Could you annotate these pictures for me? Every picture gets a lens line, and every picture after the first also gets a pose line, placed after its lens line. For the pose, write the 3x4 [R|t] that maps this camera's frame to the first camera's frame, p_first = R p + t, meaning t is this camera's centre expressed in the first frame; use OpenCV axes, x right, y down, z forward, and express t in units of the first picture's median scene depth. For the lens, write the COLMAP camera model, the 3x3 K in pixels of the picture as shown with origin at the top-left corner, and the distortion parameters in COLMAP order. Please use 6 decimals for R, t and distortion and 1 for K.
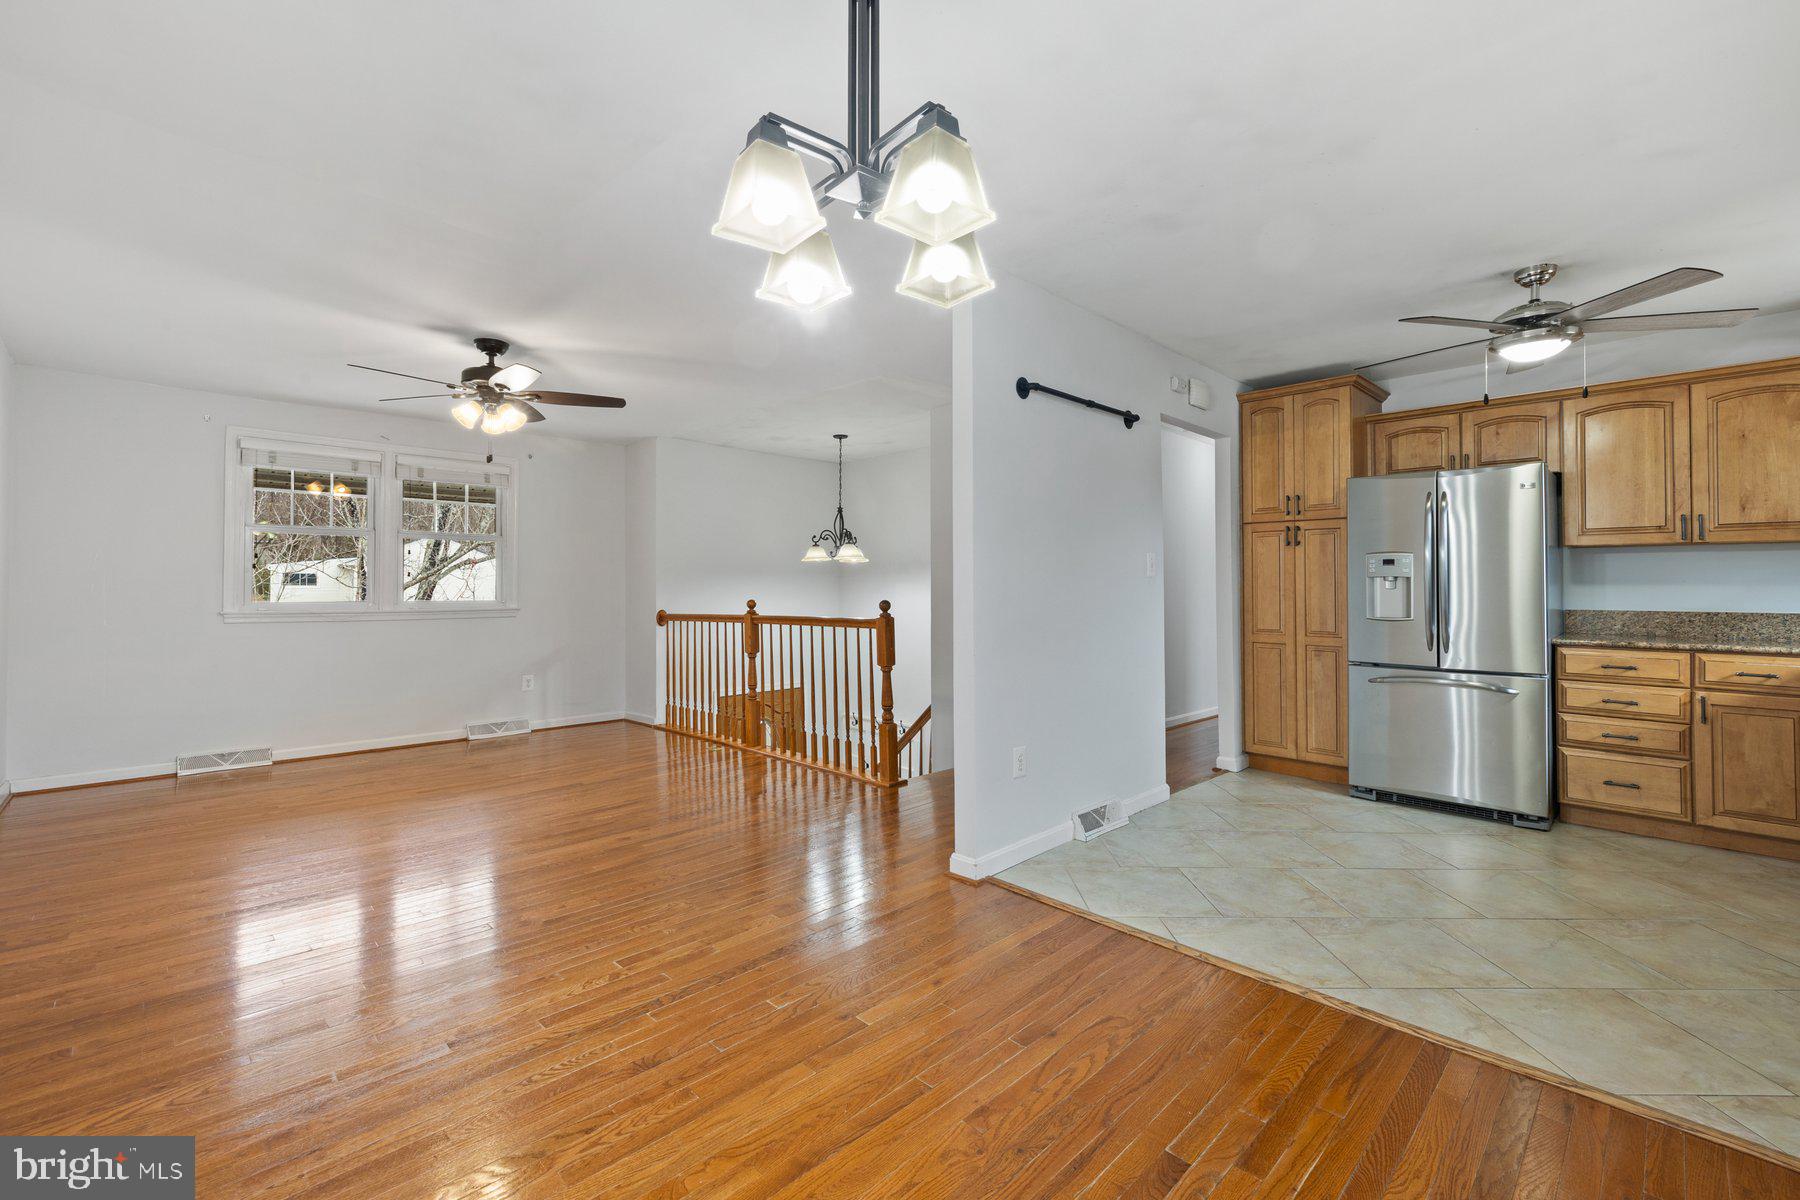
lens RADIAL K [[762.6, 0, 888.3], [0, 762.6, 580.6], [0, 0, 1]] dist [0.002137, -0.000650]
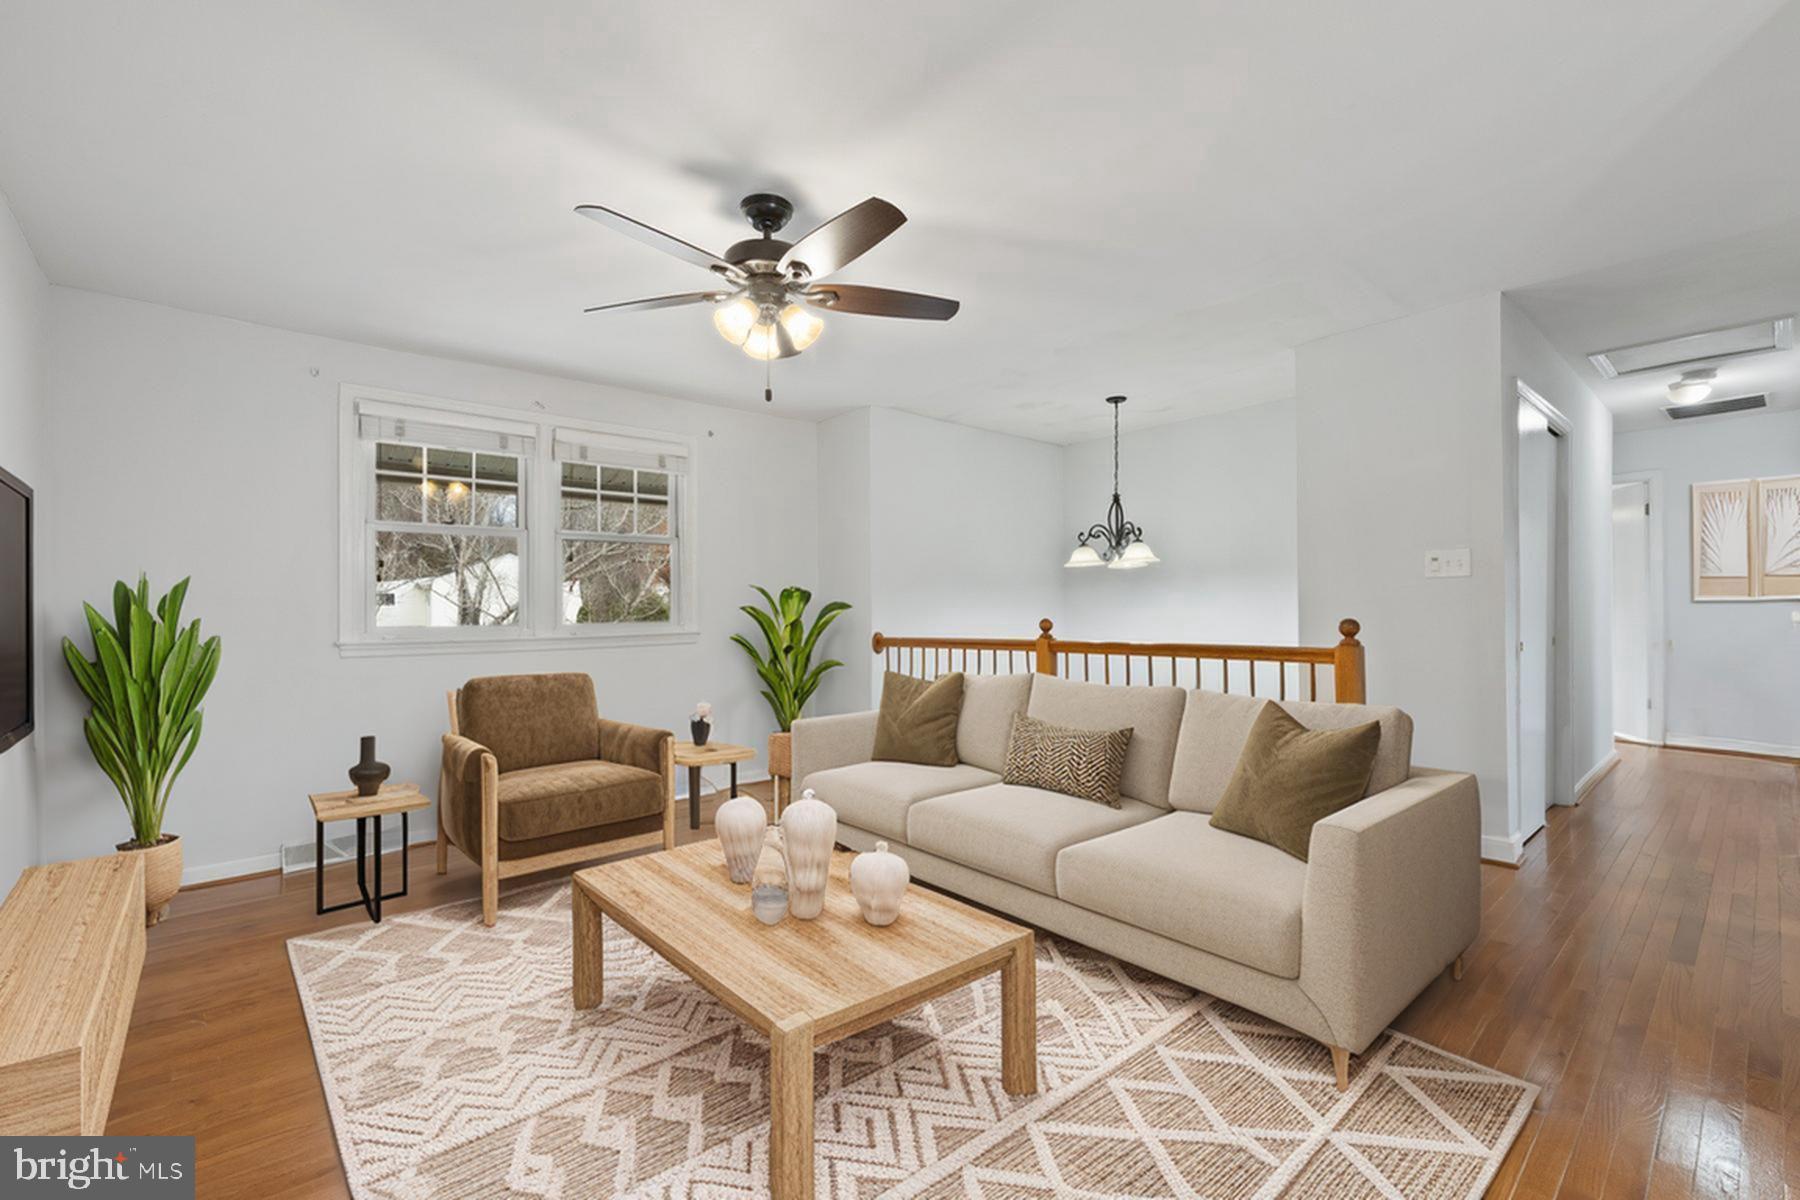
lens RADIAL K [[762.6, 0, 902.9], [0, 762.6, 600.1], [0, 0, 1]] dist [0.002137, -0.000650]
pose [[0.998725, -0.009341, -0.049601, -0.331957], [0.009616, 0.999940, 0.005310, 0.003004], [0.049548, -0.005780, 0.998755, 0.335580]]
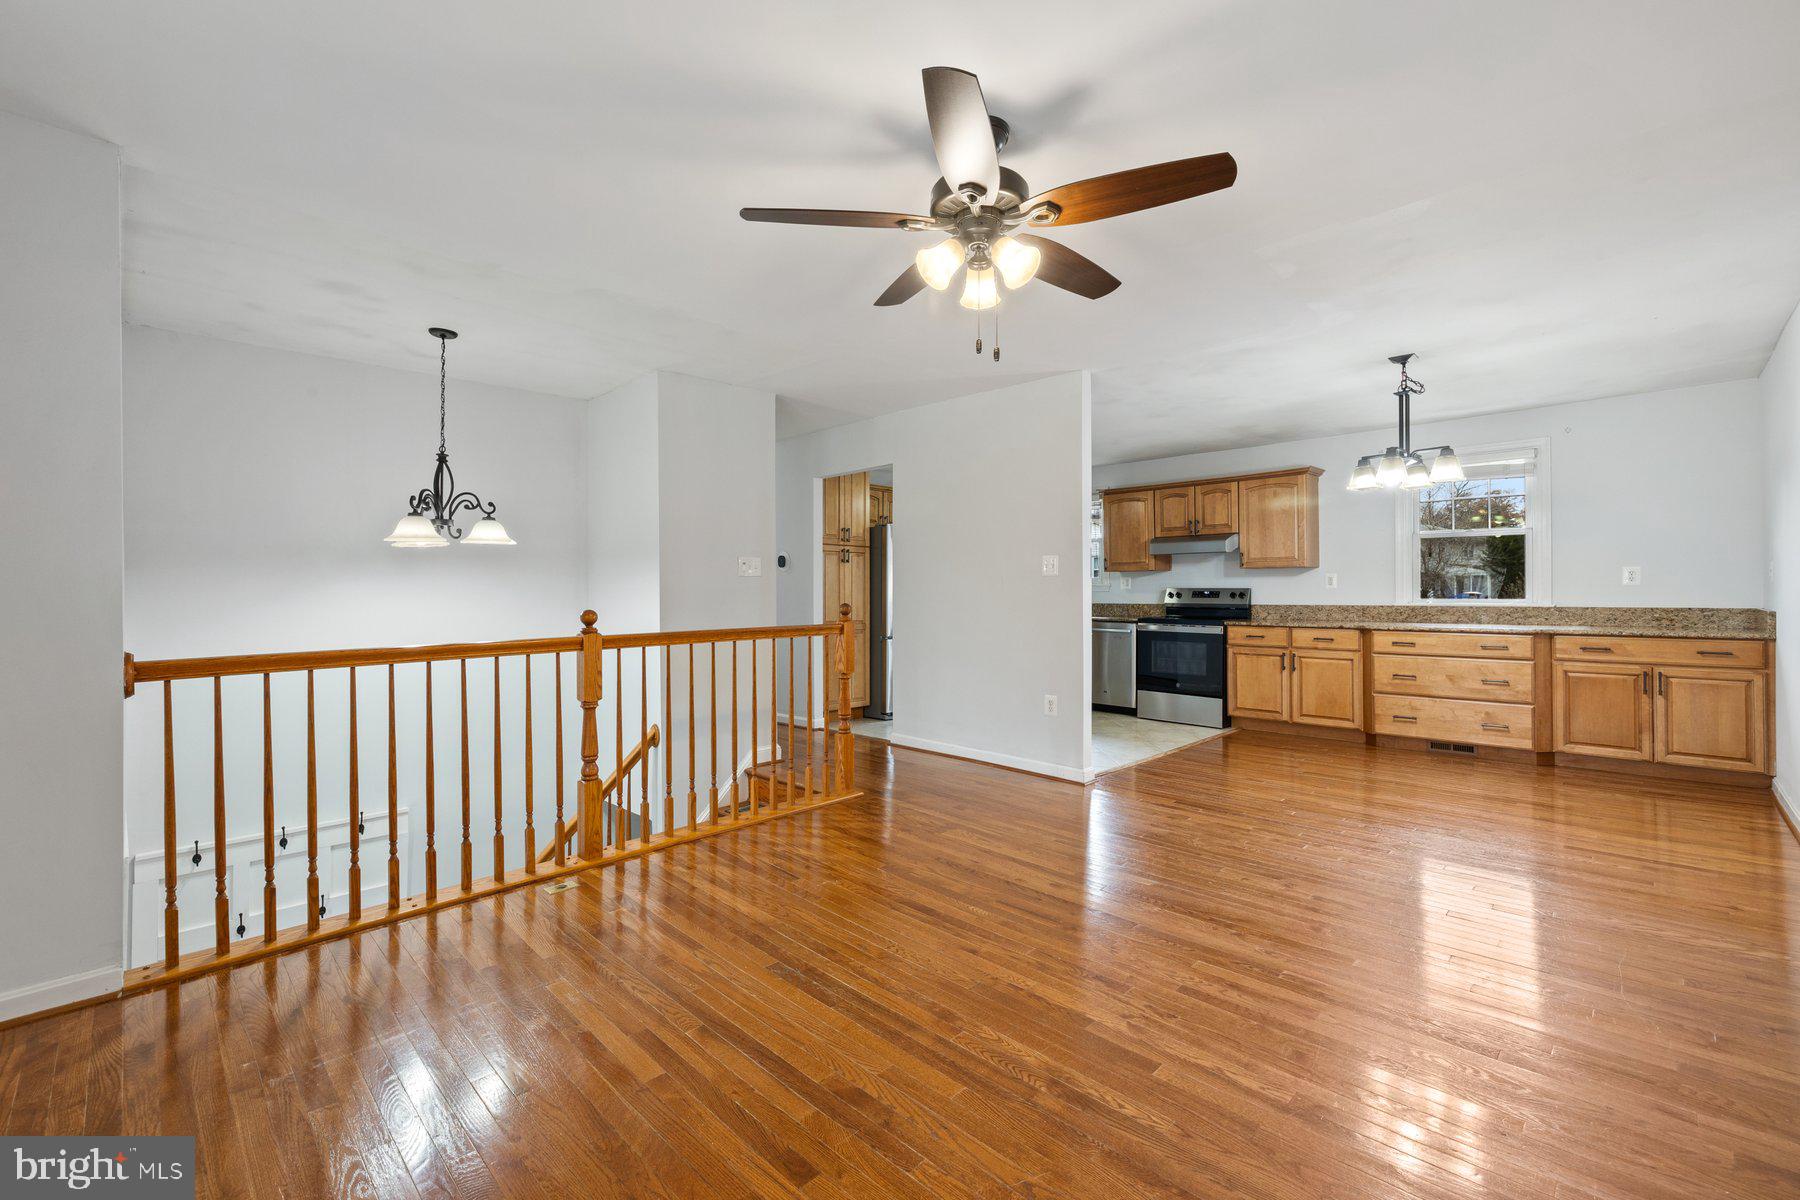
lens RADIAL K [[762.6, 0, 897.0], [0, 762.6, 593.4], [0, 0, 1]] dist [0.002137, -0.000650]
pose [[-0.020115, 0.002056, 0.999796, -0.920534], [-0.007860, 0.999967, -0.002214, 0.014102], [-0.999767, -0.007903, -0.020098, 0.927393]]
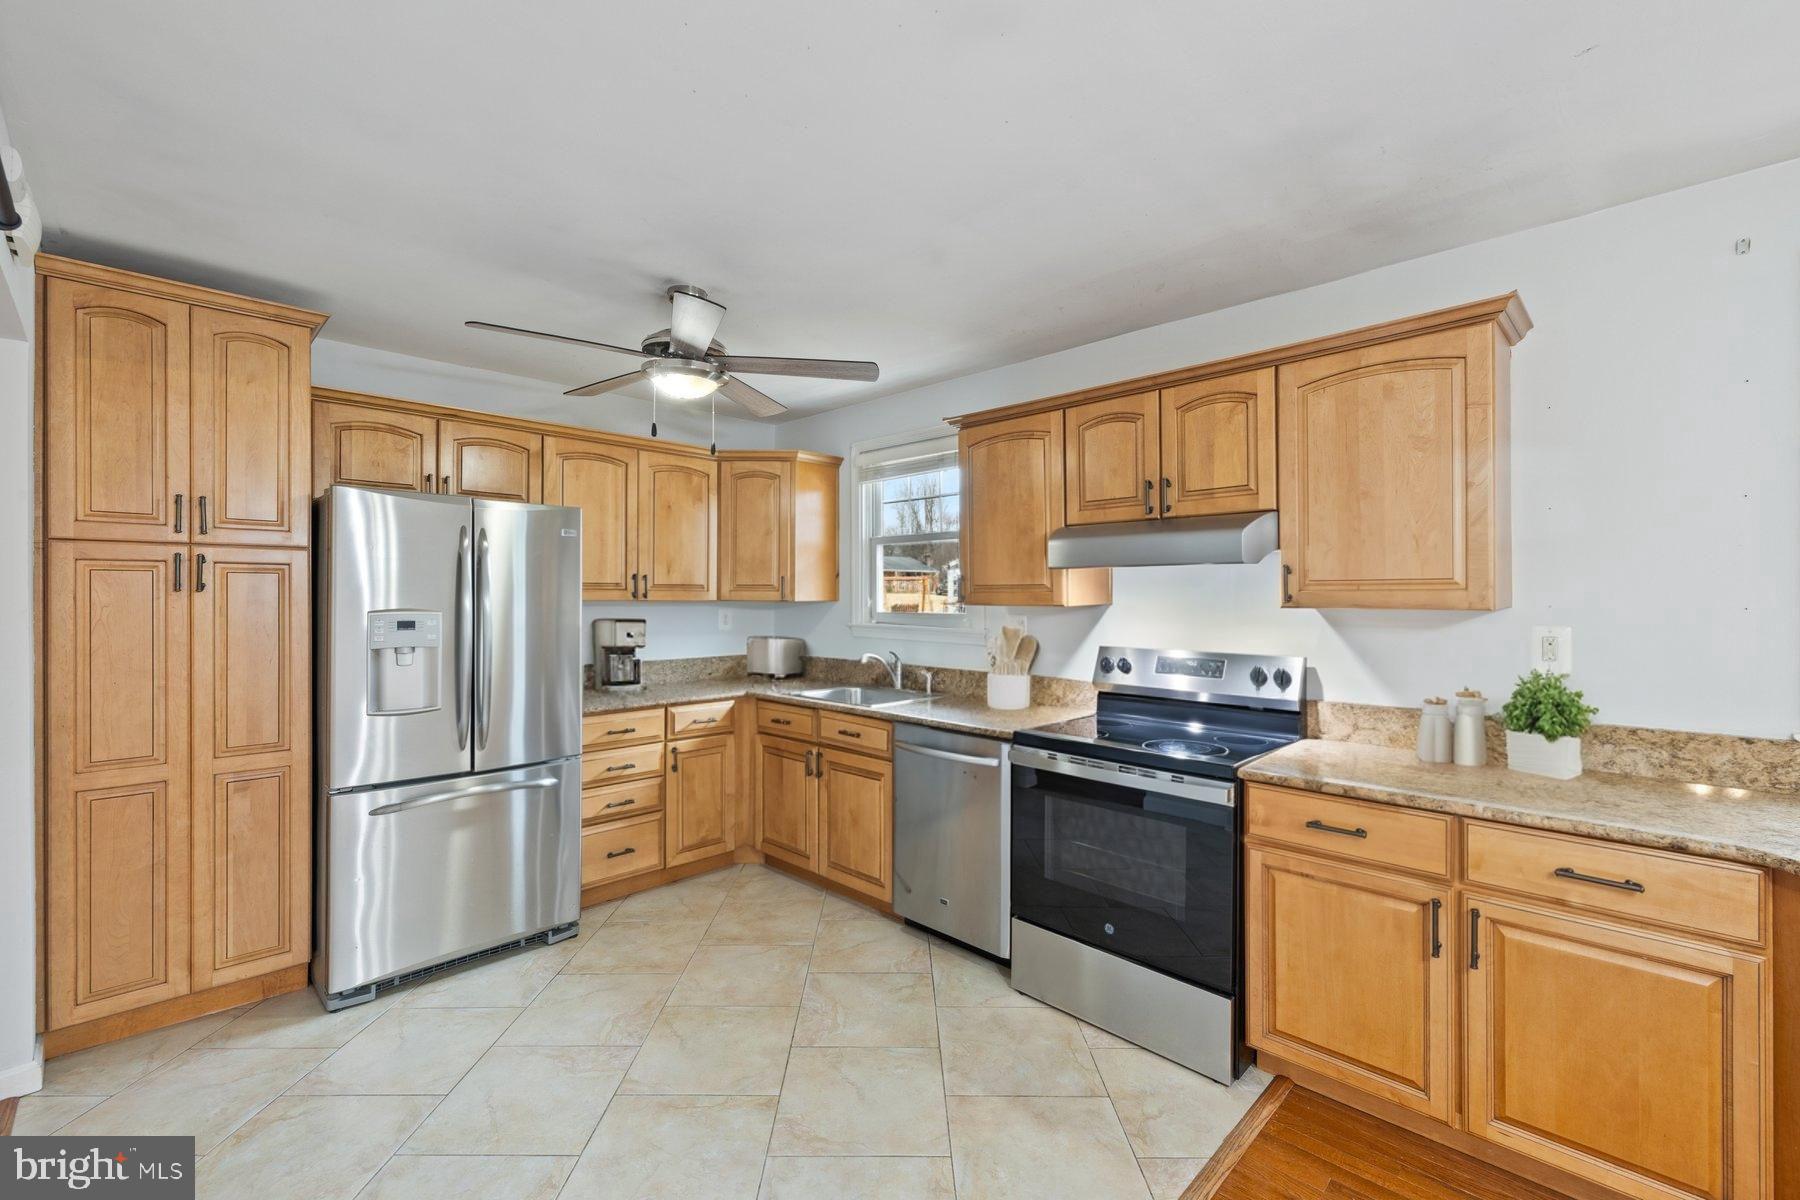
lens RADIAL K [[762.6, 0, 897.4], [0, 762.6, 596.7], [0, 0, 1]] dist [0.002137, -0.000650]
pose [[-0.021202, -0.003123, 0.999770, -0.007417], [-0.008775, 0.999957, 0.002937, -0.048012], [-0.999737, -0.008711, -0.021229, 0.523434]]
